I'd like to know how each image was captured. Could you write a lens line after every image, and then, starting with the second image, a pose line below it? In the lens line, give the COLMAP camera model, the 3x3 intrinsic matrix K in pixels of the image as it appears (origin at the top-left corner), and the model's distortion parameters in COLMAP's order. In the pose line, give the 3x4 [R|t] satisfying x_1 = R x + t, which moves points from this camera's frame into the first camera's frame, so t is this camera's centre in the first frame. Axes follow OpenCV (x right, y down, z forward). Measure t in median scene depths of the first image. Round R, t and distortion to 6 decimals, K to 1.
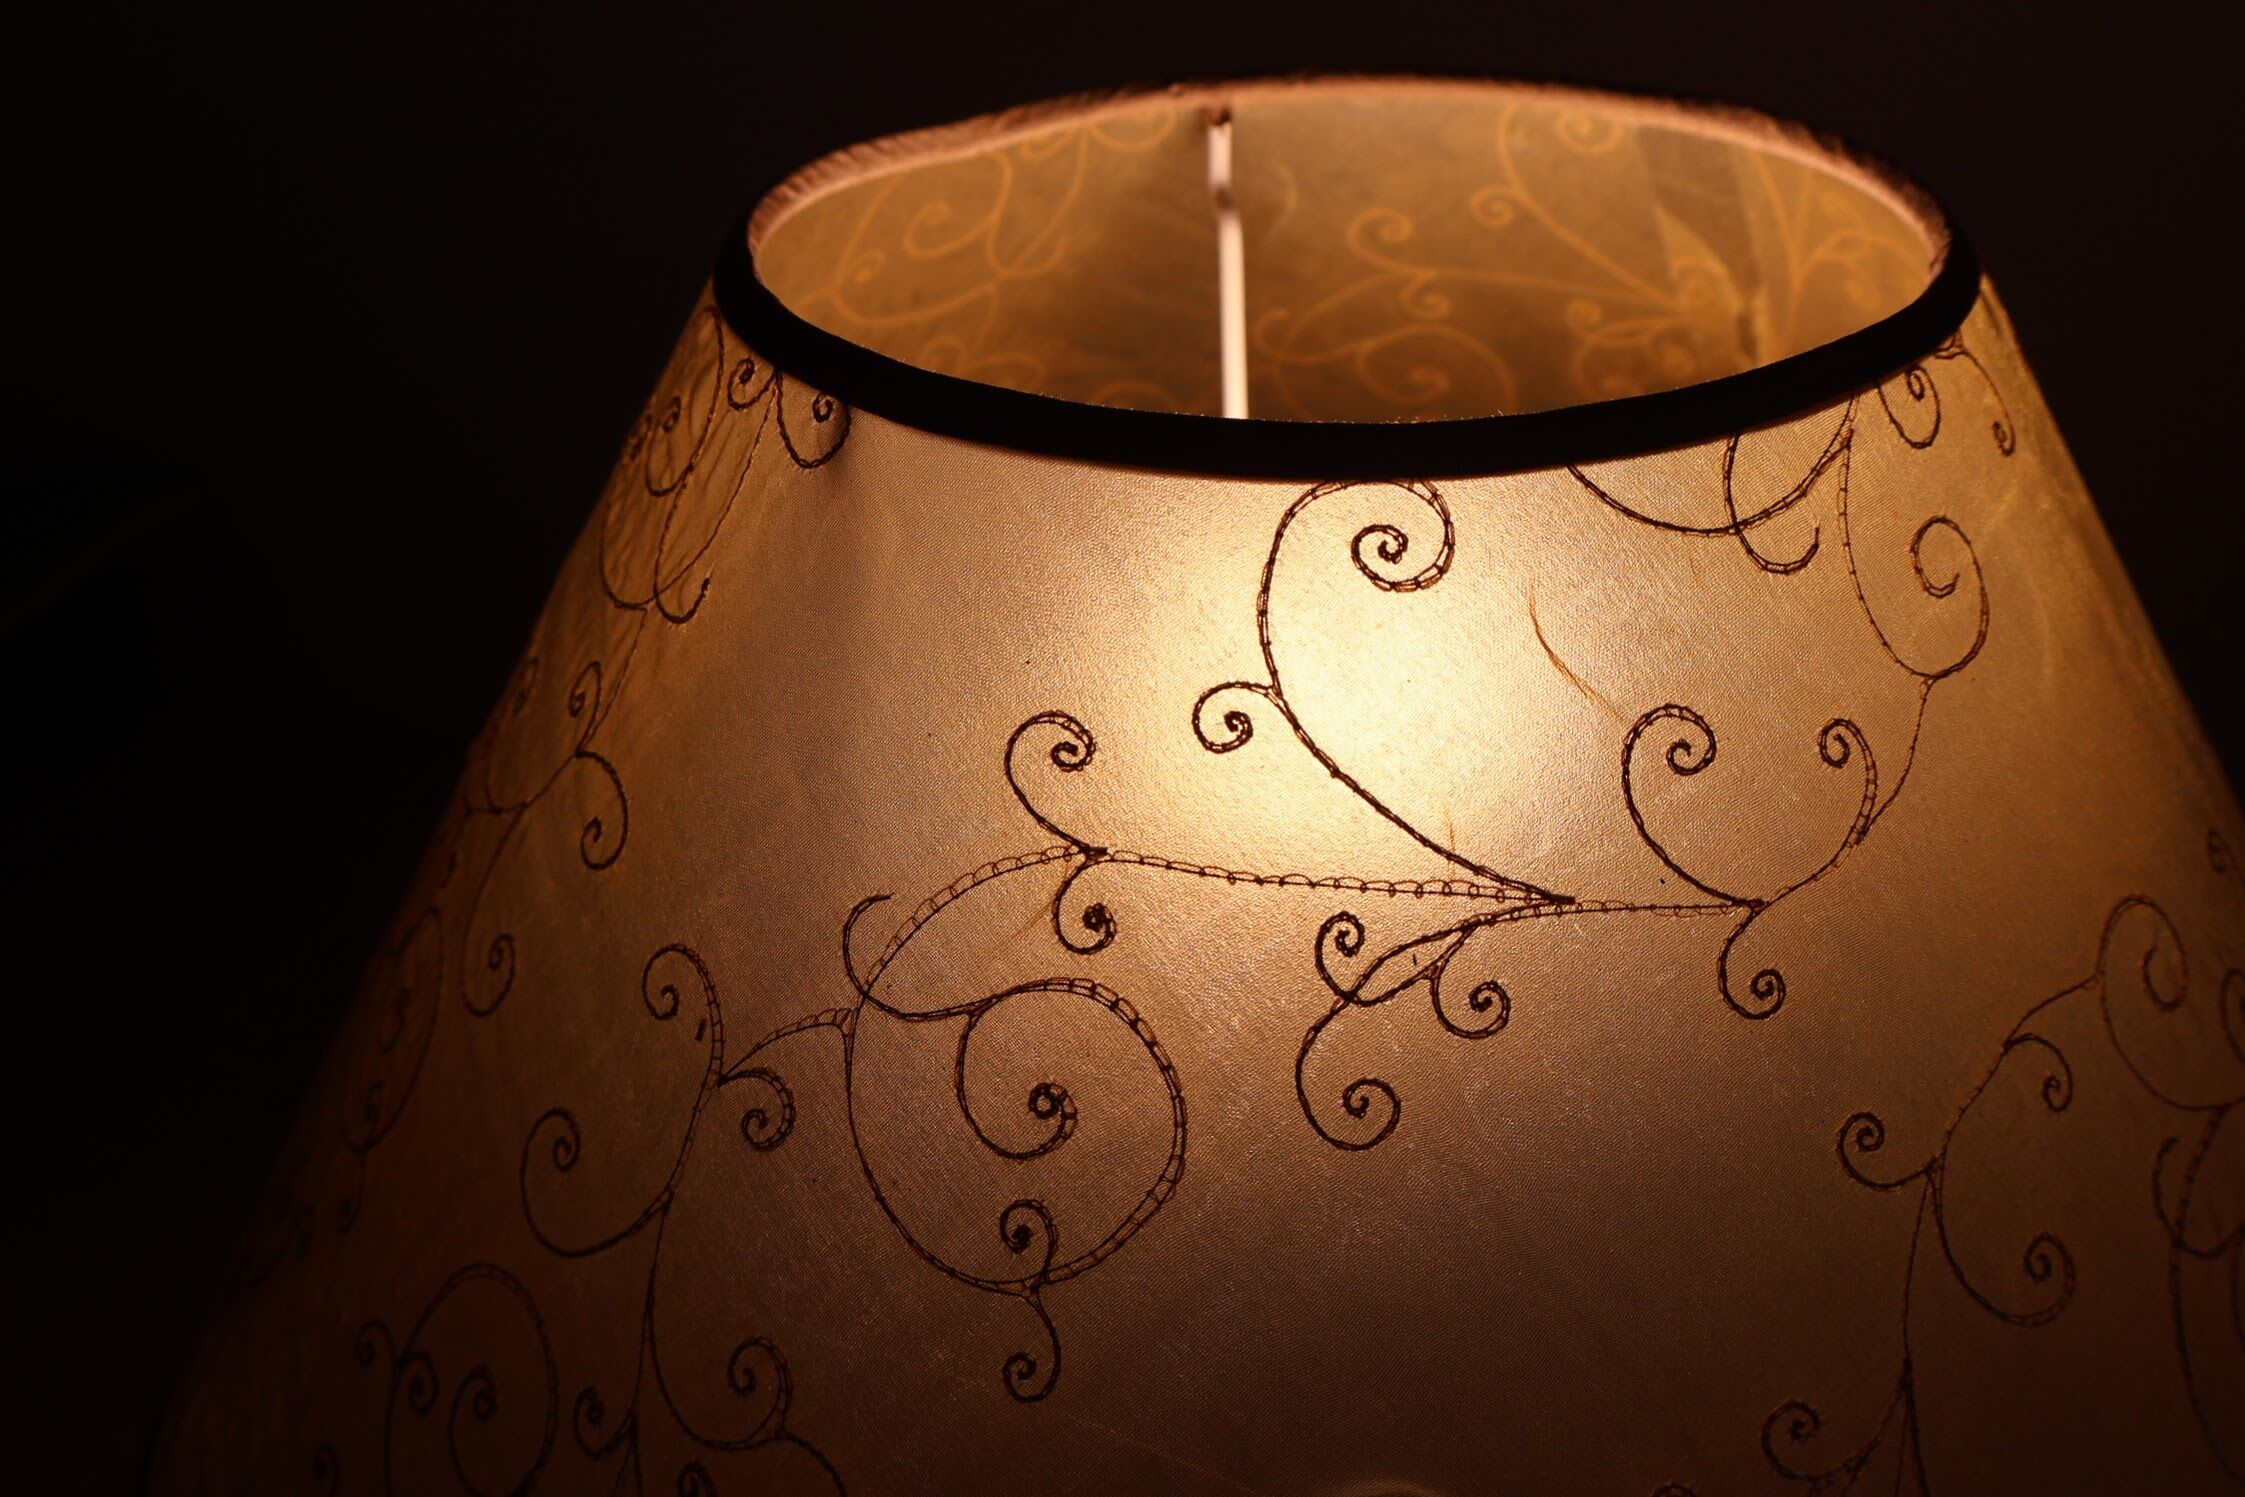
lens RADIAL K [[2917.0, 0, 1130.5], [0, 2917.0, 746.4], [0, 0, 1]] dist [0.020305, 0.000000]
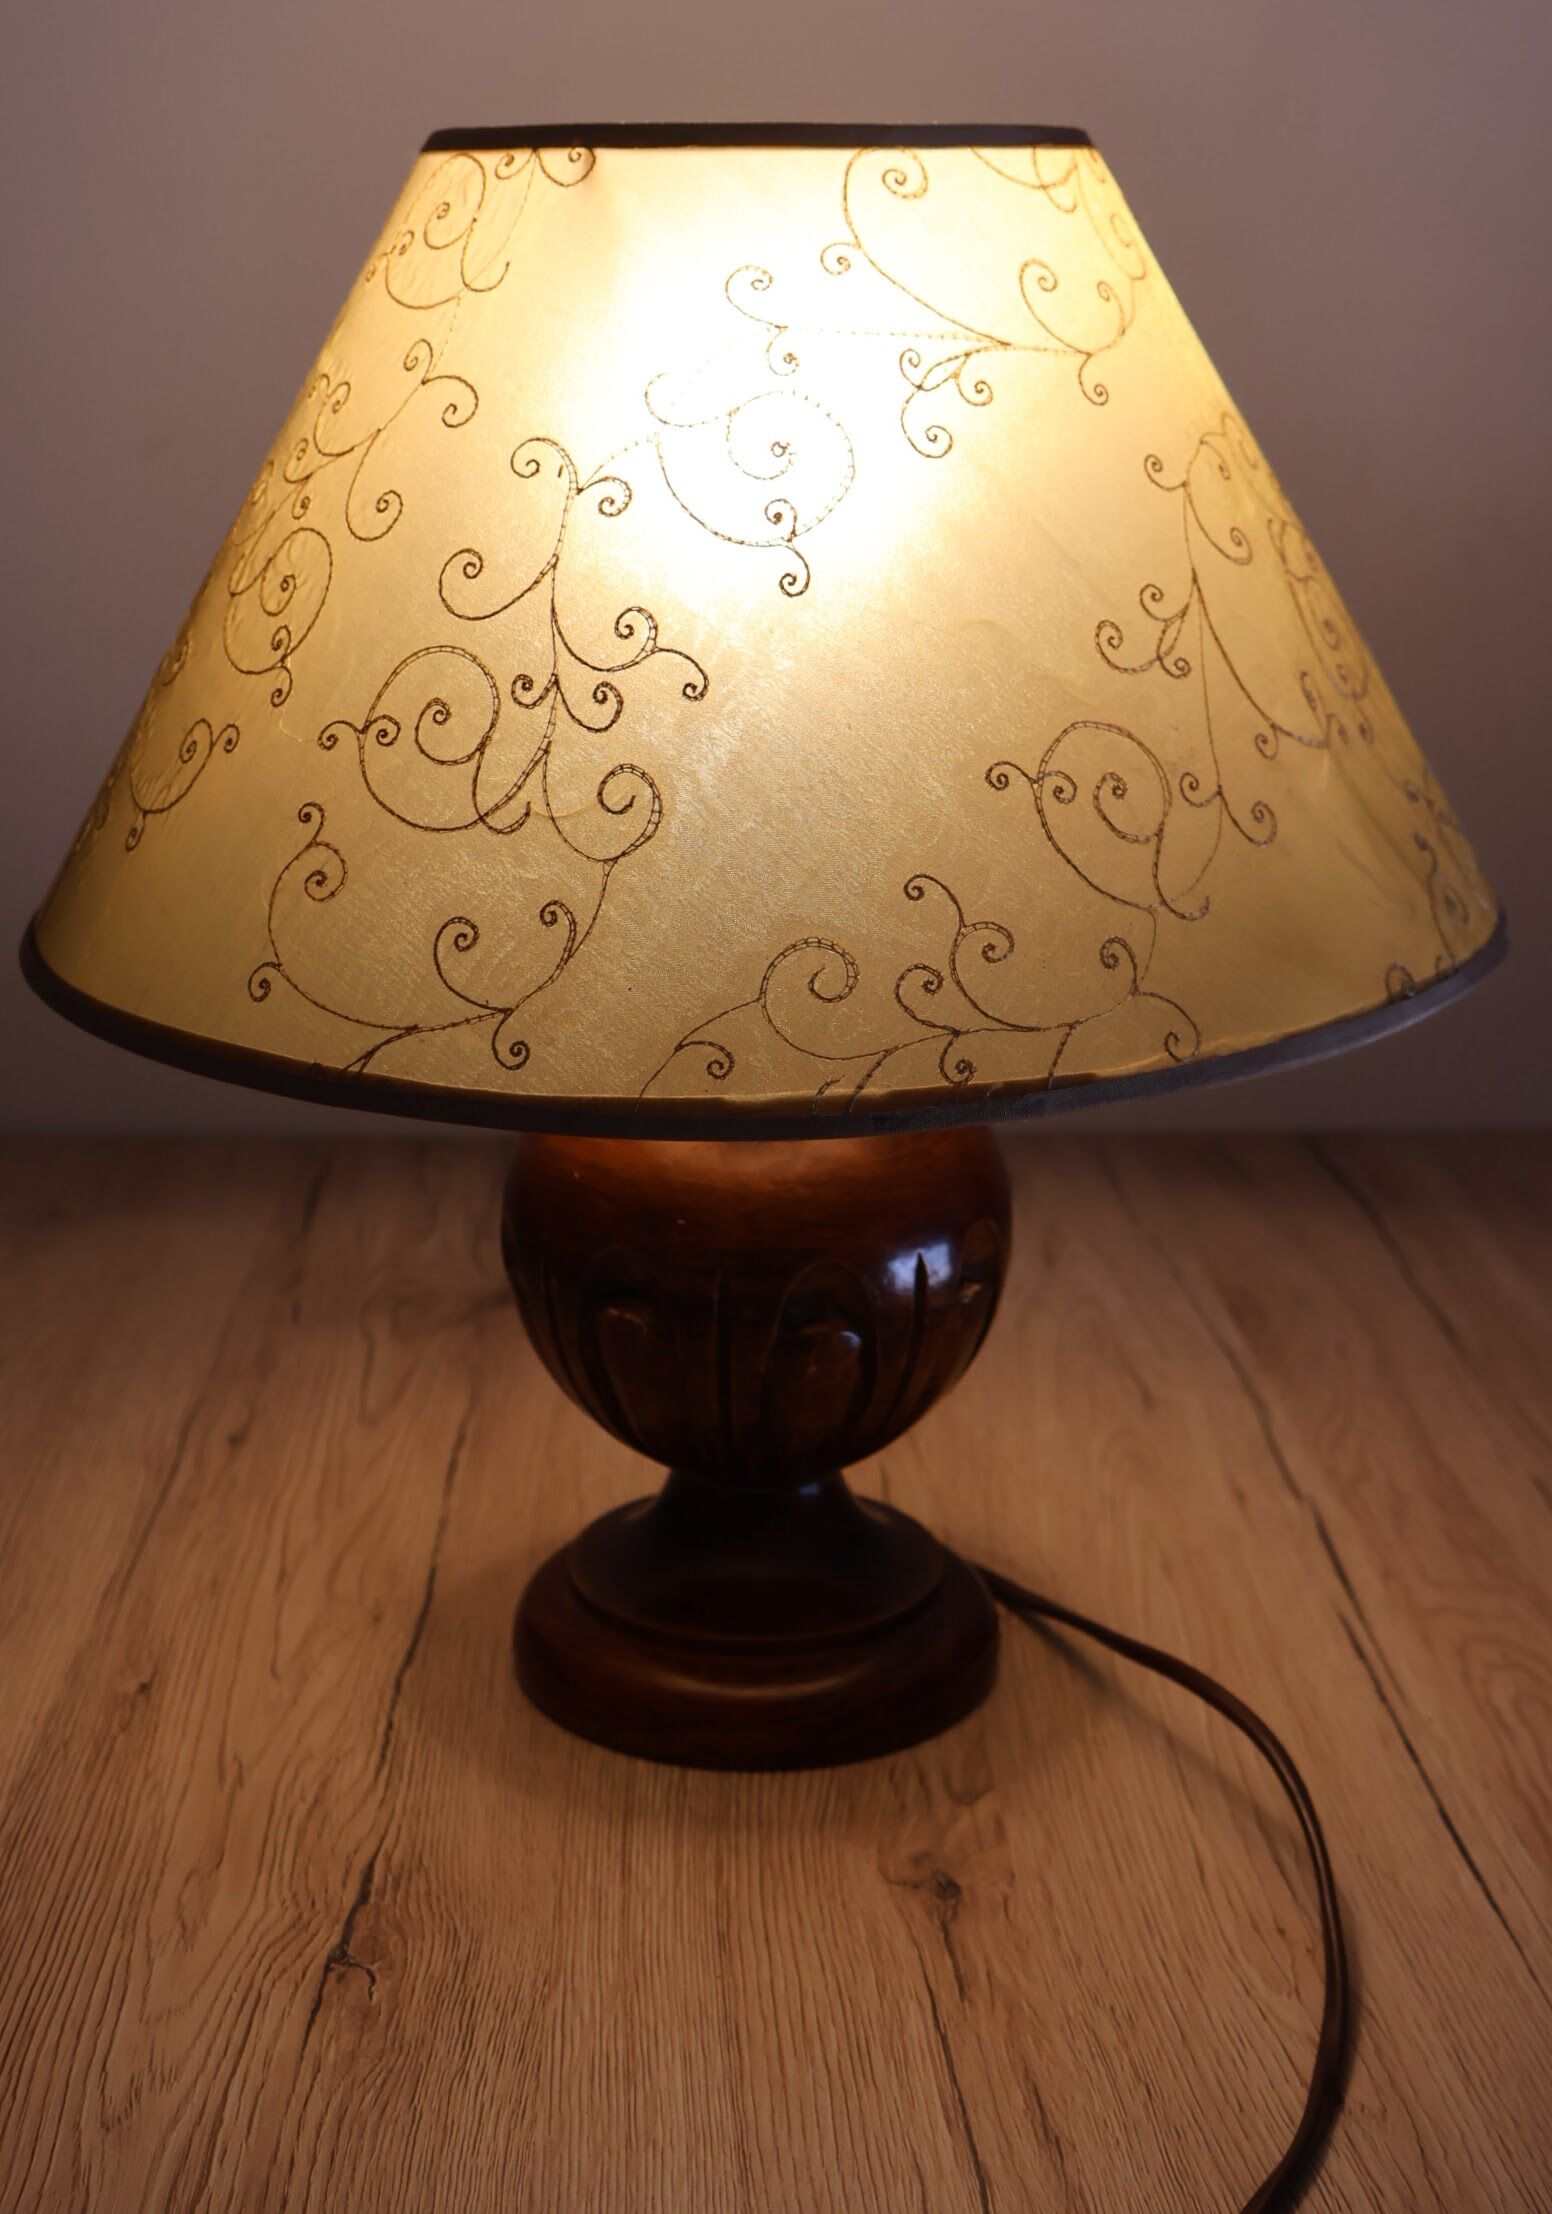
lens RADIAL K [[2910.5, 0, 778.5], [0, 2910.5, 1057.1], [0, 0, 1]] dist [0.022390, 0.000000]
pose [[0.929228, -0.089692, 0.358457, -0.754772], [0.161278, 0.971259, -0.175057, 0.848397], [-0.332453, 0.220479, 0.916986, -0.674754]]
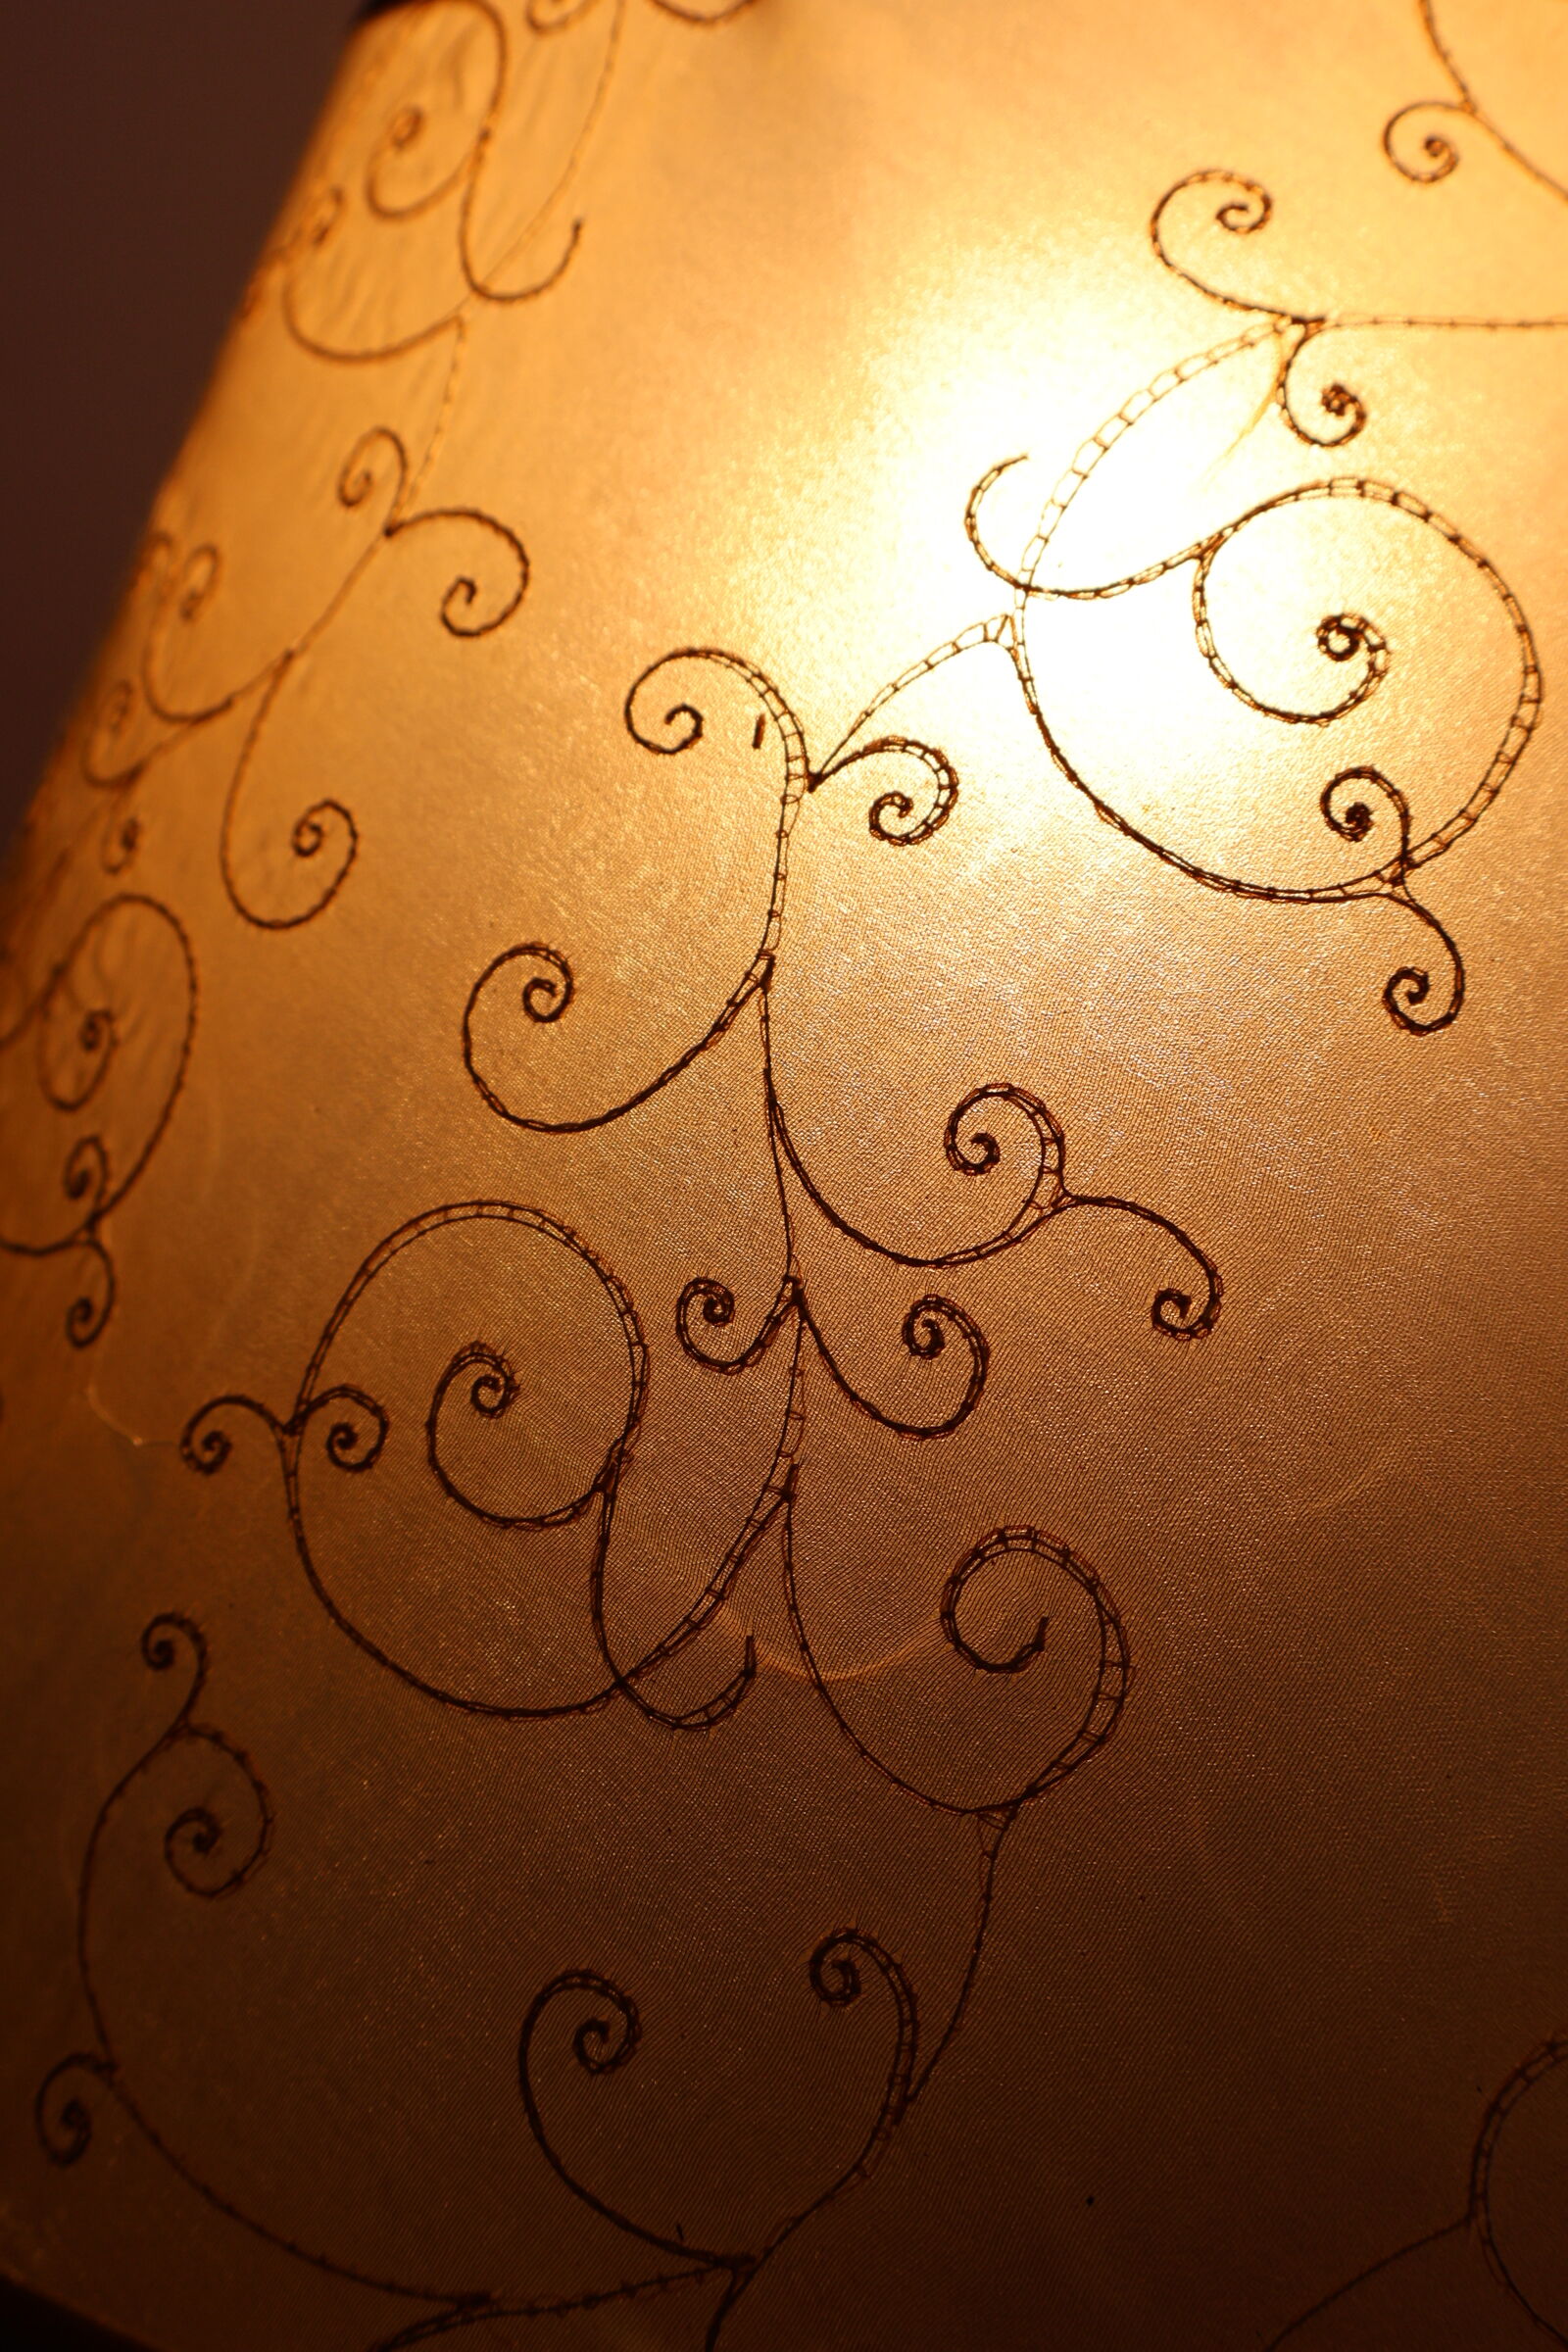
lens RADIAL K [[2673.5, 0, 774.0], [0, 2673.5, 1179.4], [0, 0, 1]] dist [0.021013, 0.000000]
pose [[0.918359, -0.148835, 0.366695, -0.423754], [0.226365, 0.957595, -0.178241, 0.338238], [-0.324617, 0.246696, 0.913107, 0.469851]]
